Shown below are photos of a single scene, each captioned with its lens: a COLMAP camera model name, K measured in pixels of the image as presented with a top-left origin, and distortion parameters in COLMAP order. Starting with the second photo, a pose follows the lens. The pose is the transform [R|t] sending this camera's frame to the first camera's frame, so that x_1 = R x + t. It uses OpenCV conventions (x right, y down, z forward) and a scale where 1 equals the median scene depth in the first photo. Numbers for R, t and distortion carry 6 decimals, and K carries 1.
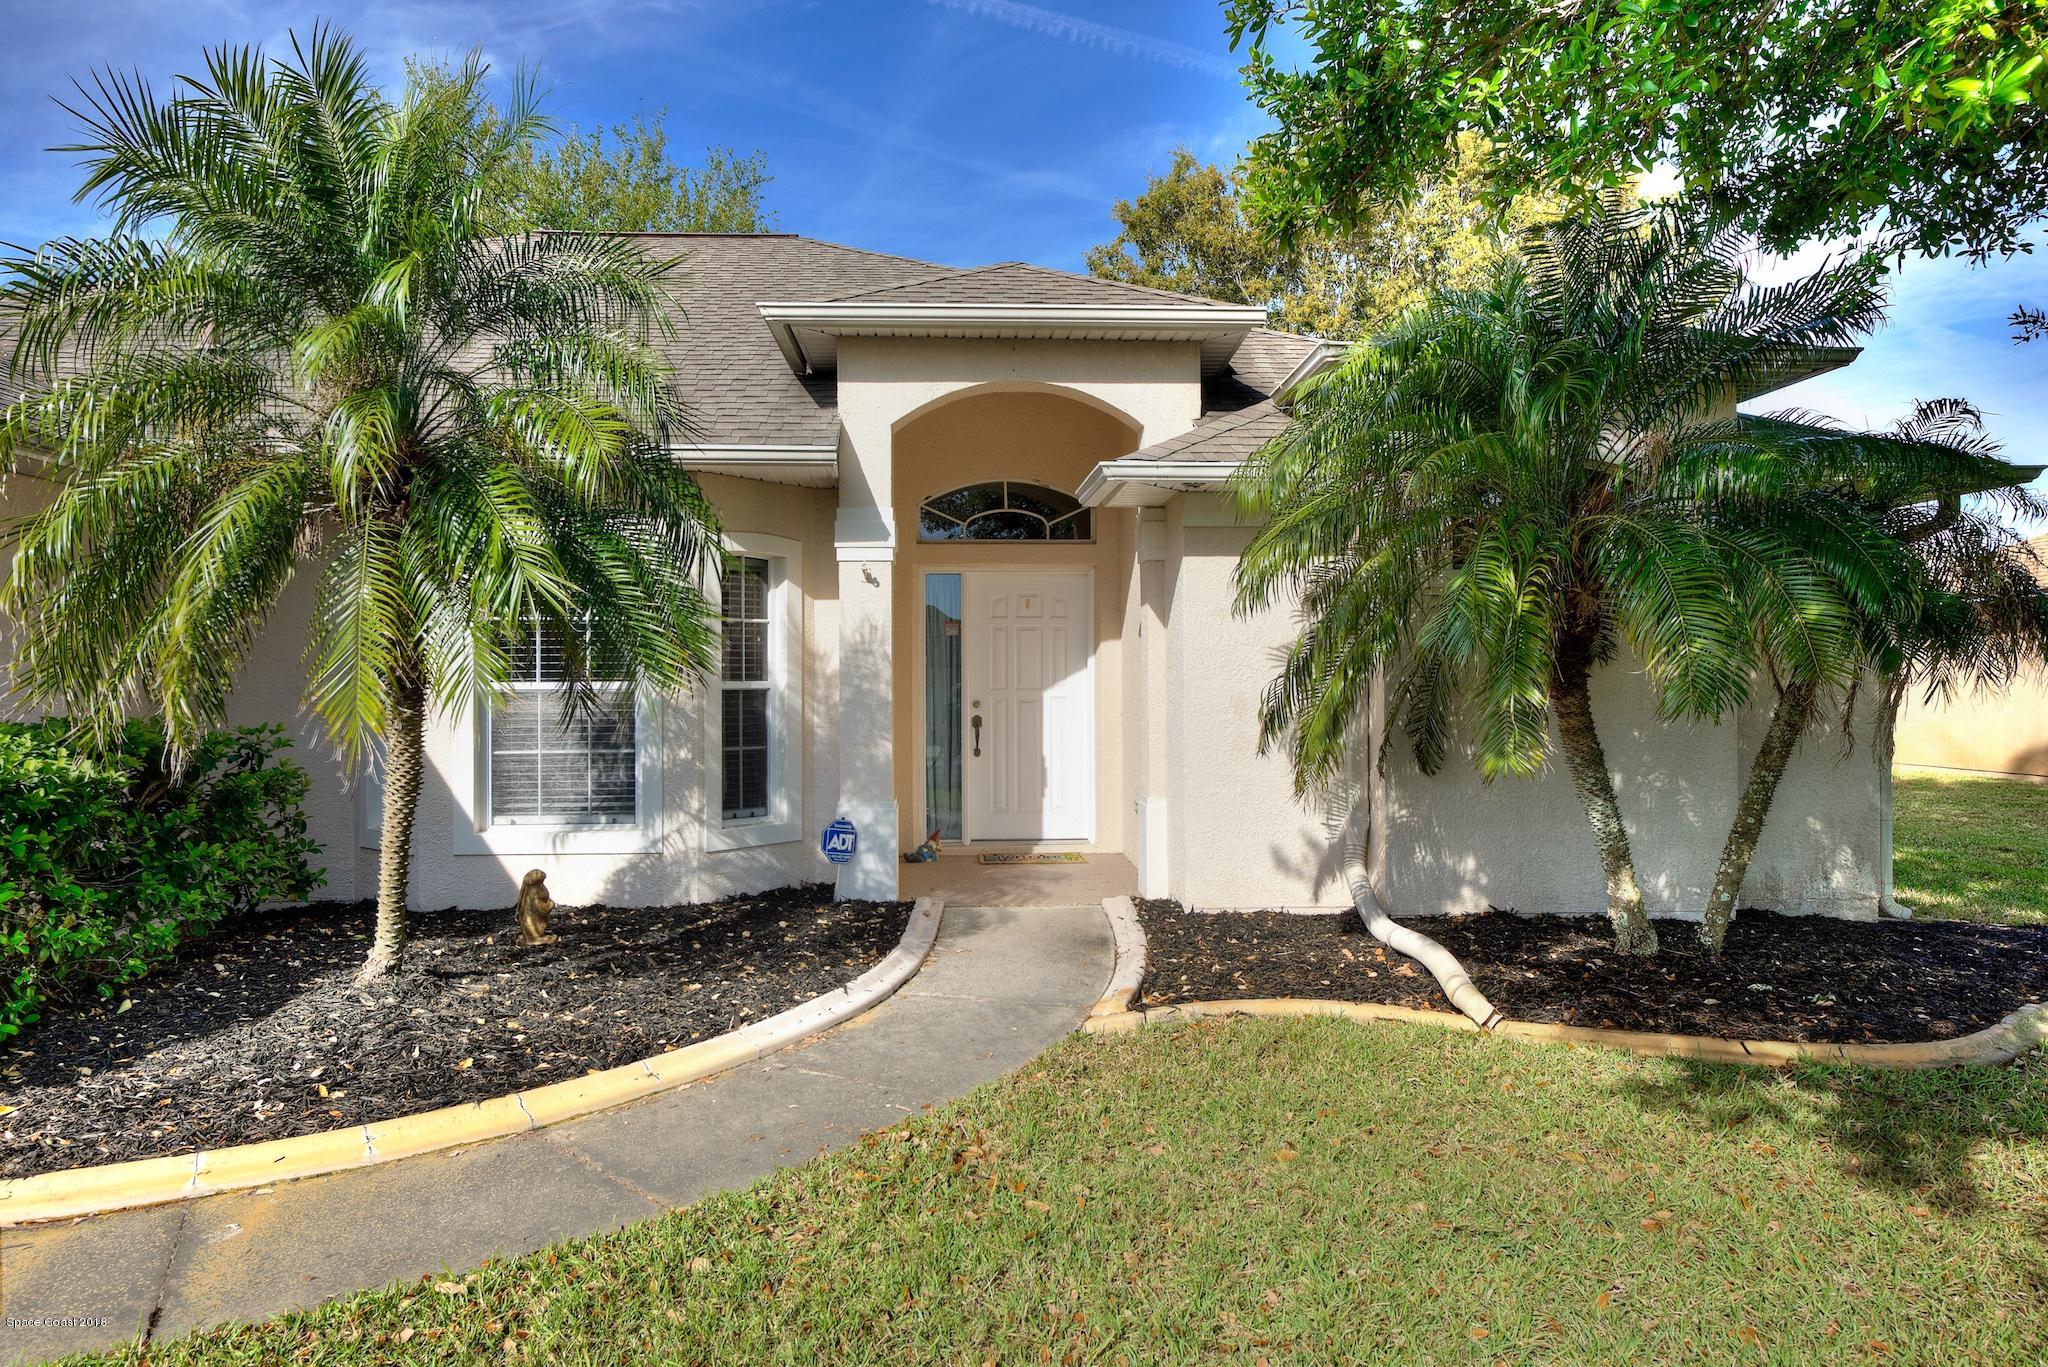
lens RADIAL K [[1429.3, 0, 1025.1], [0, 1429.3, 675.7], [0, 0, 1]] dist [-0.015856, -0.001841]
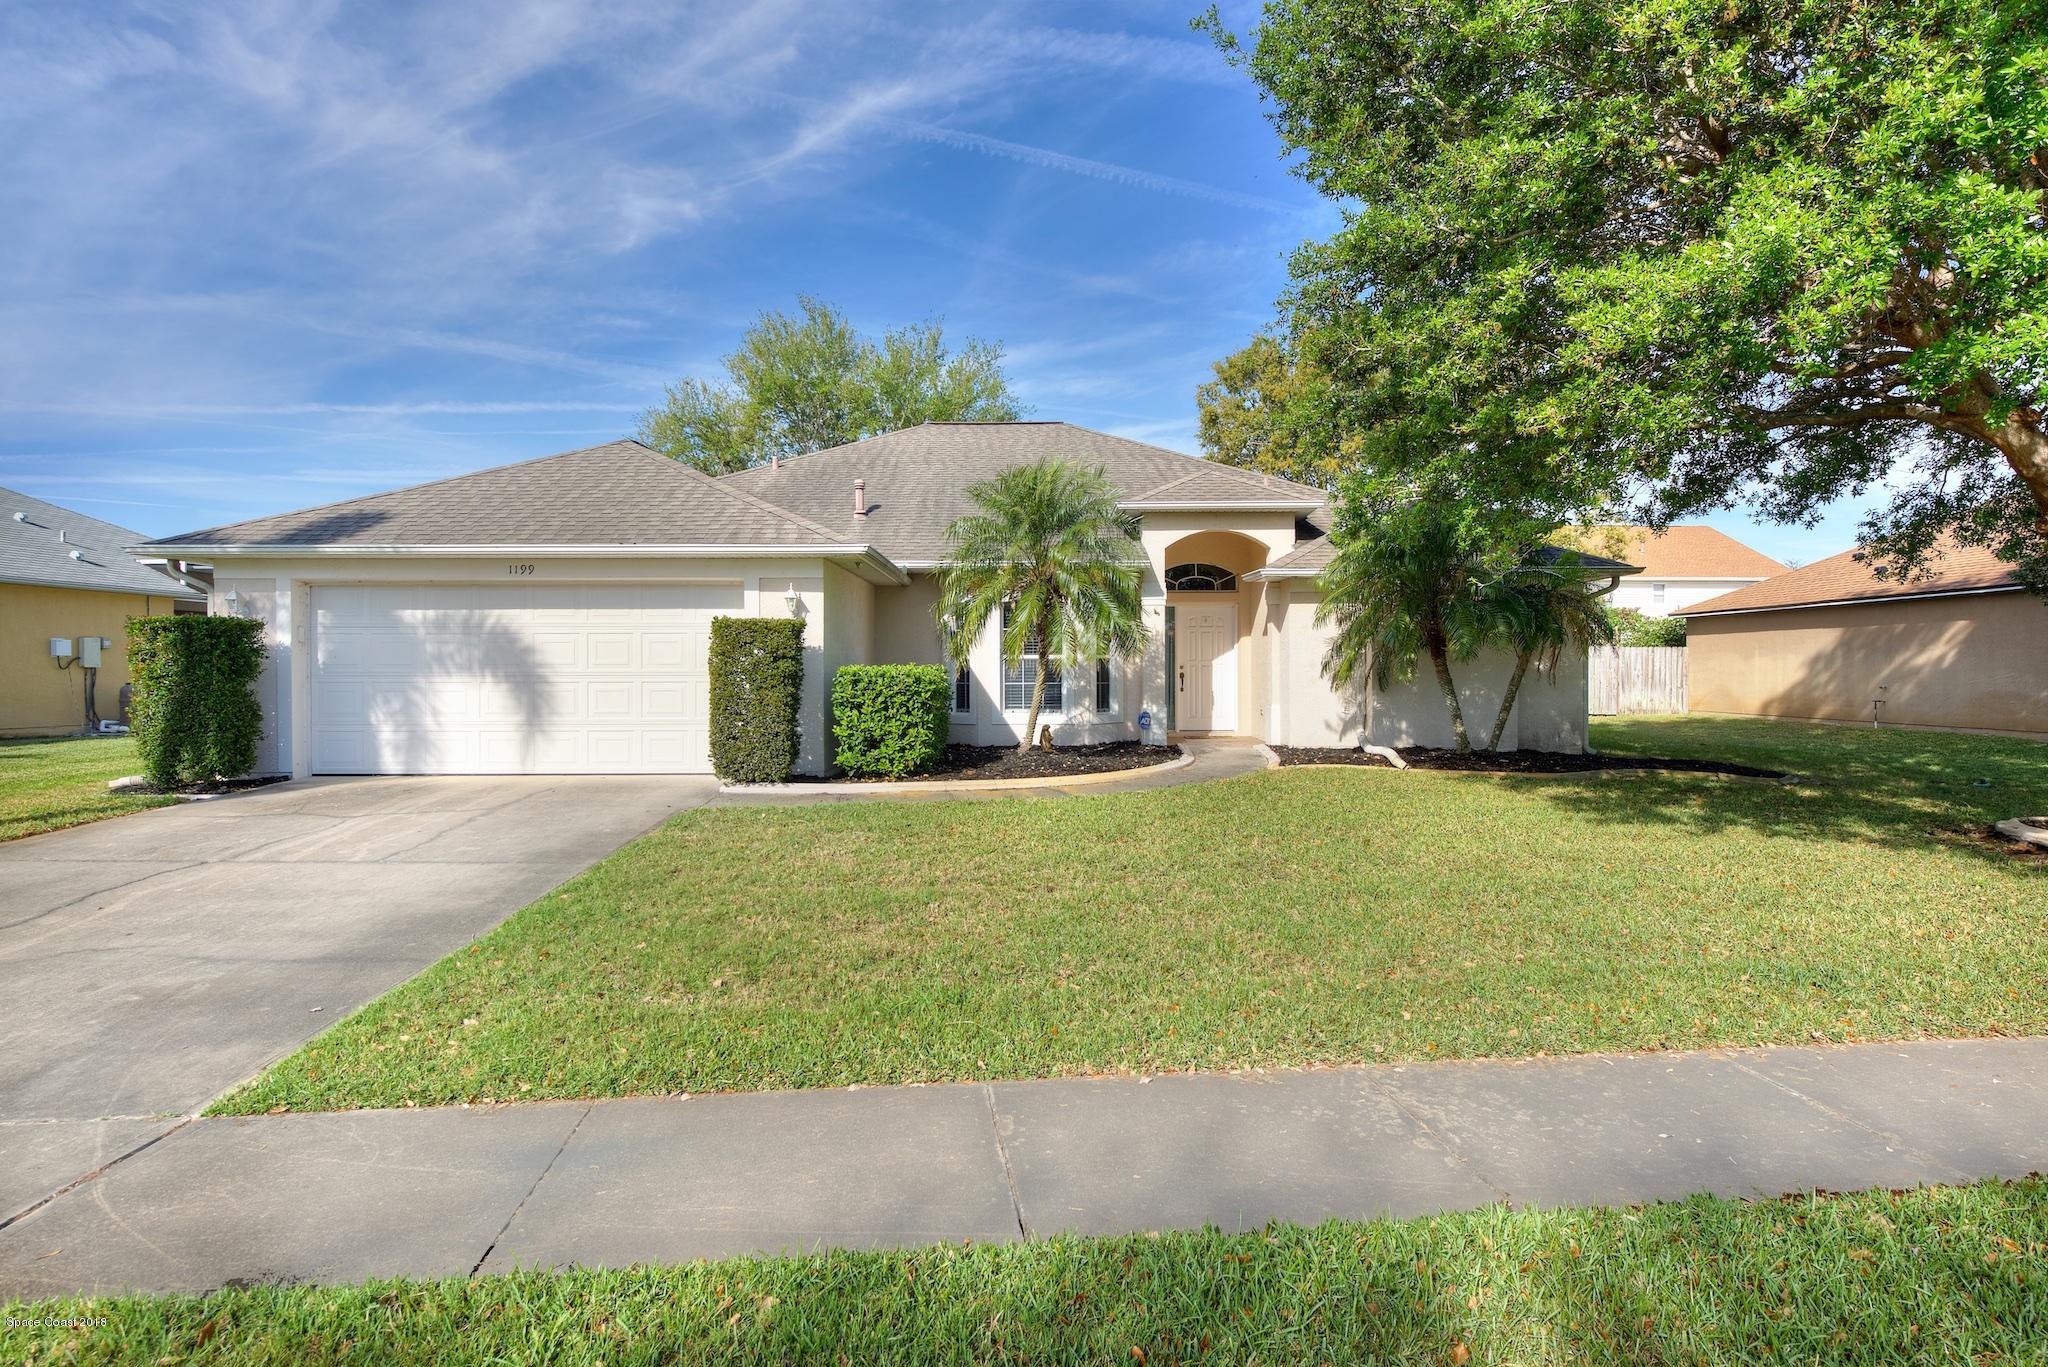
lens RADIAL K [[1161.3, 0, 1017.0], [0, 1161.3, 692.0], [0, 0, 1]] dist [0.008236, 0.000372]
pose [[0.997793, 0.002981, -0.066338, -0.218080], [-0.001469, 0.999739, 0.022818, 0.023836], [0.066389, -0.022671, 0.997536, -1.005742]]
